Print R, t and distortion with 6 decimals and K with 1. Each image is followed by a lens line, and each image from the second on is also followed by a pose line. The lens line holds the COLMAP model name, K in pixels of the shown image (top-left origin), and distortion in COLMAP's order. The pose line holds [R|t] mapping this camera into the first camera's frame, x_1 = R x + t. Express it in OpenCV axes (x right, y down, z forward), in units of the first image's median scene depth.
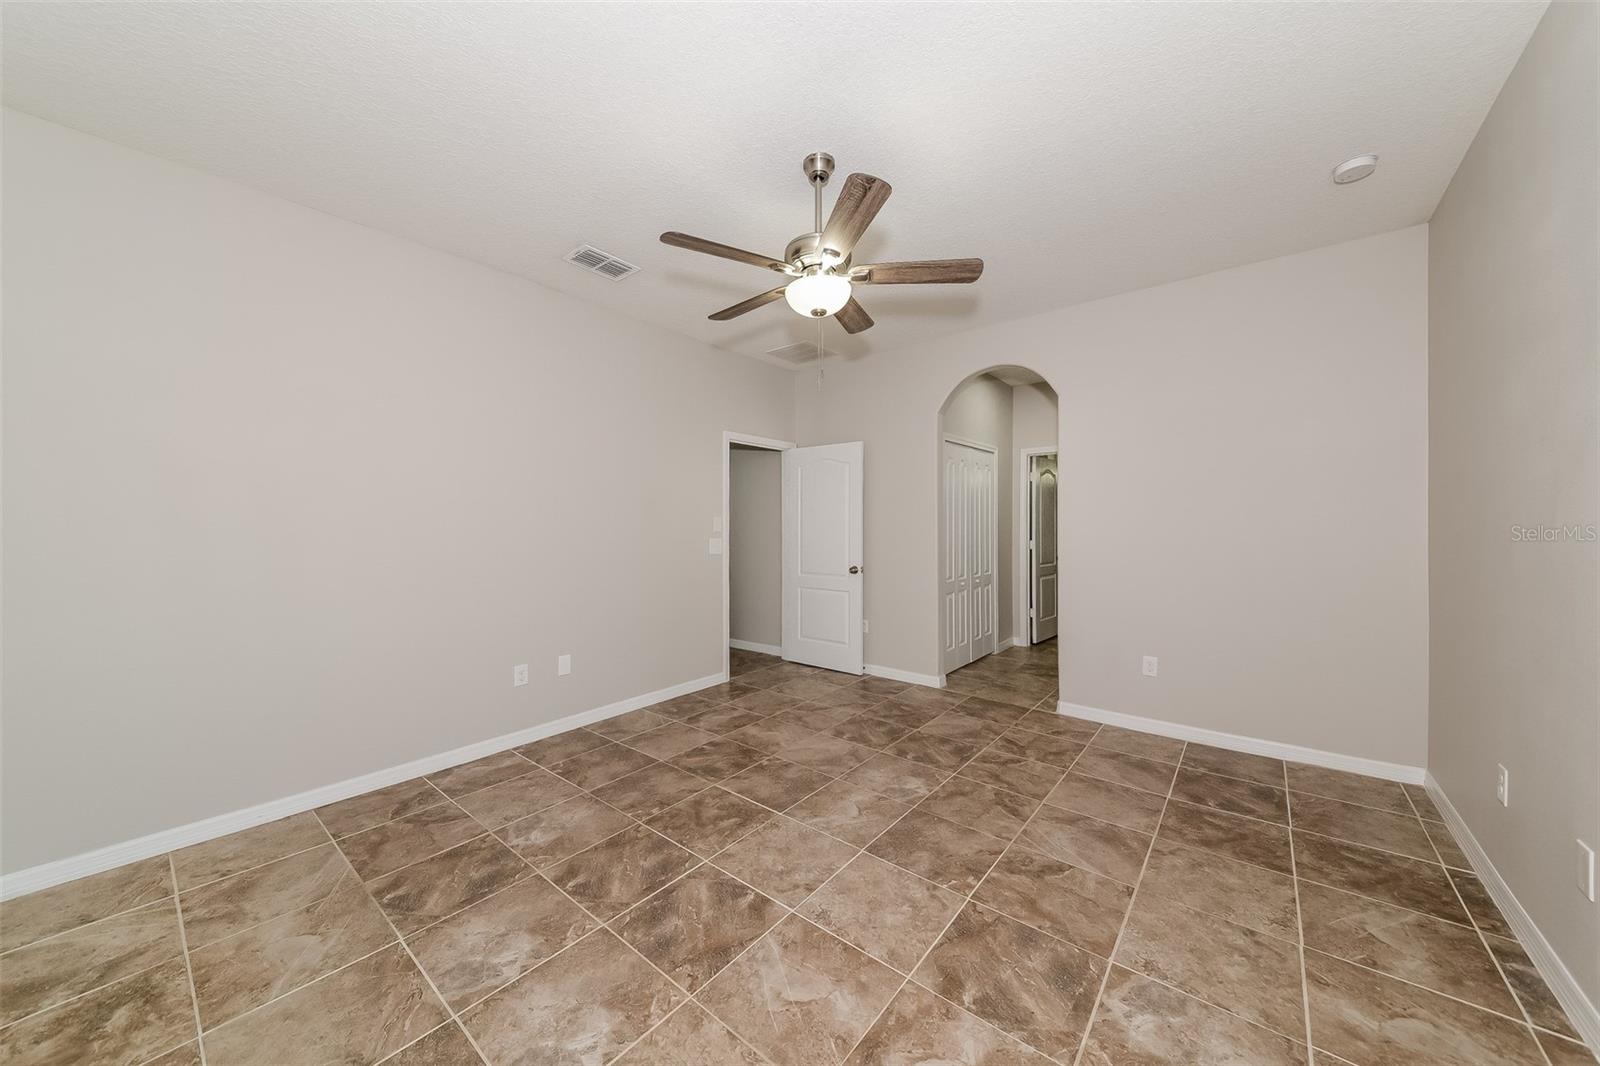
lens RADIAL K [[567.2, 0, 793.7], [0, 567.2, 528.2], [0, 0, 1]] dist [-0.003051, -0.001720]
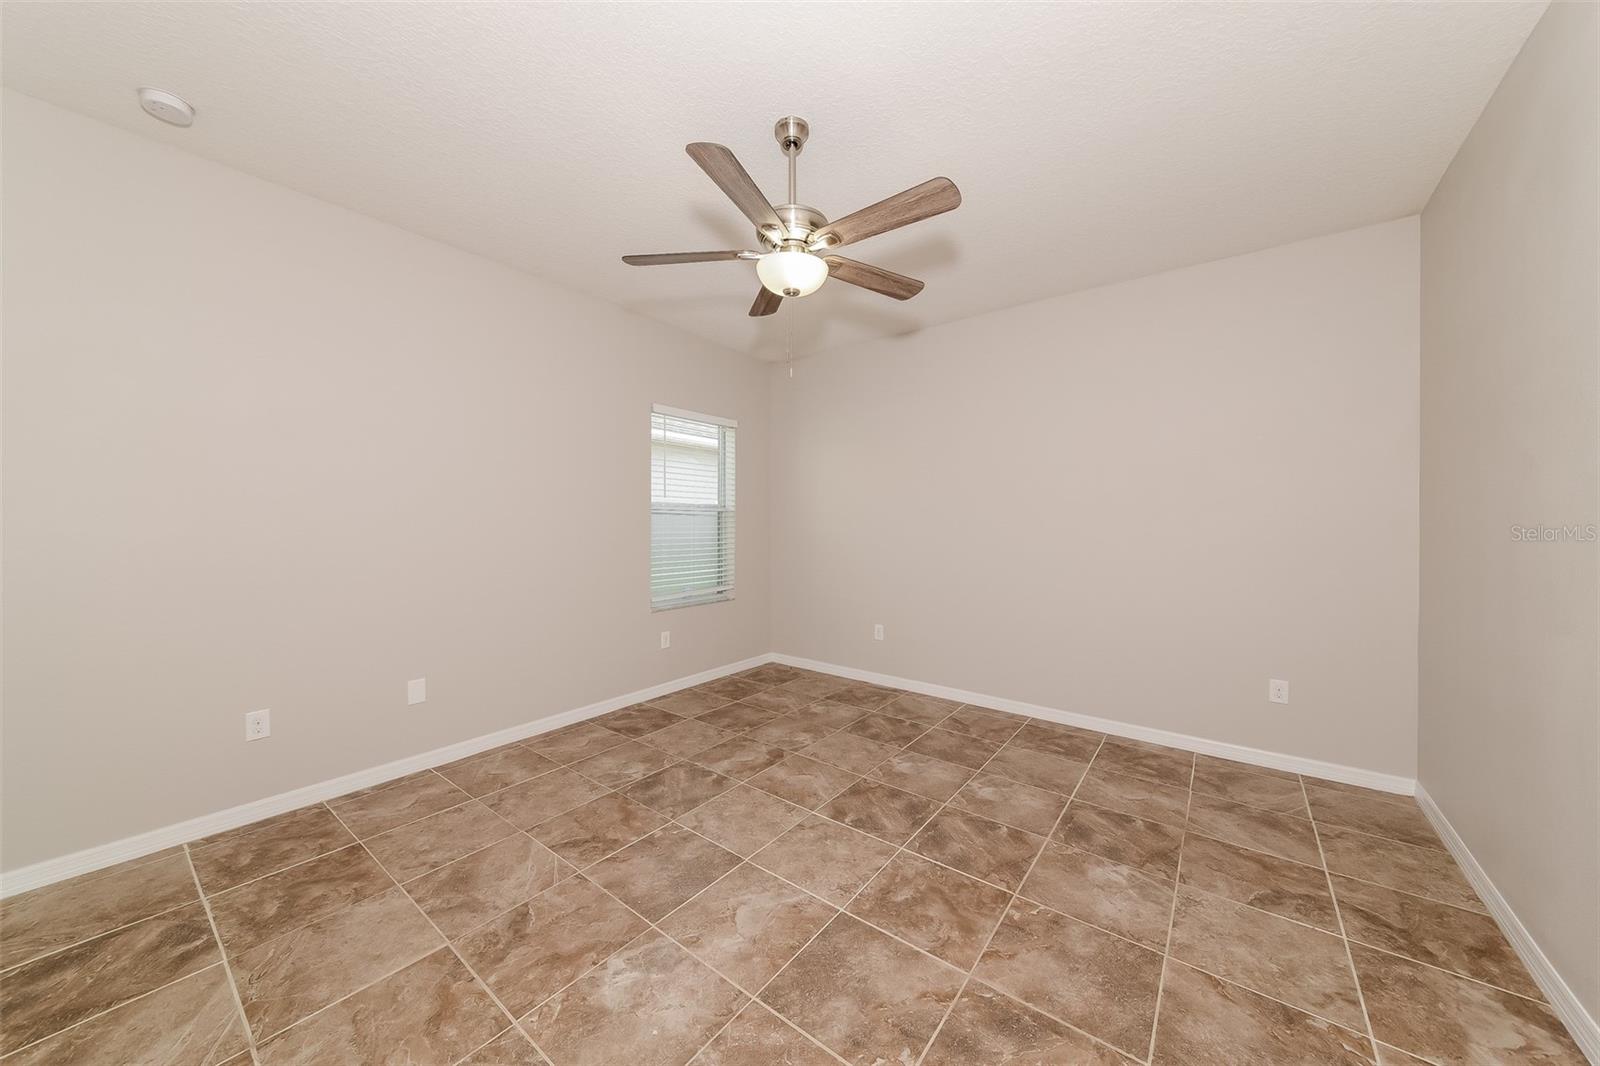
lens RADIAL K [[567.2, 0, 798.7], [0, 567.2, 526.9], [0, 0, 1]] dist [-0.003051, -0.001720]
pose [[-0.999229, 0.000406, -0.039266, 0.073032], [-0.000097, 0.999918, 0.012804, -0.009337], [0.039268, 0.012798, -0.999147, 2.035477]]
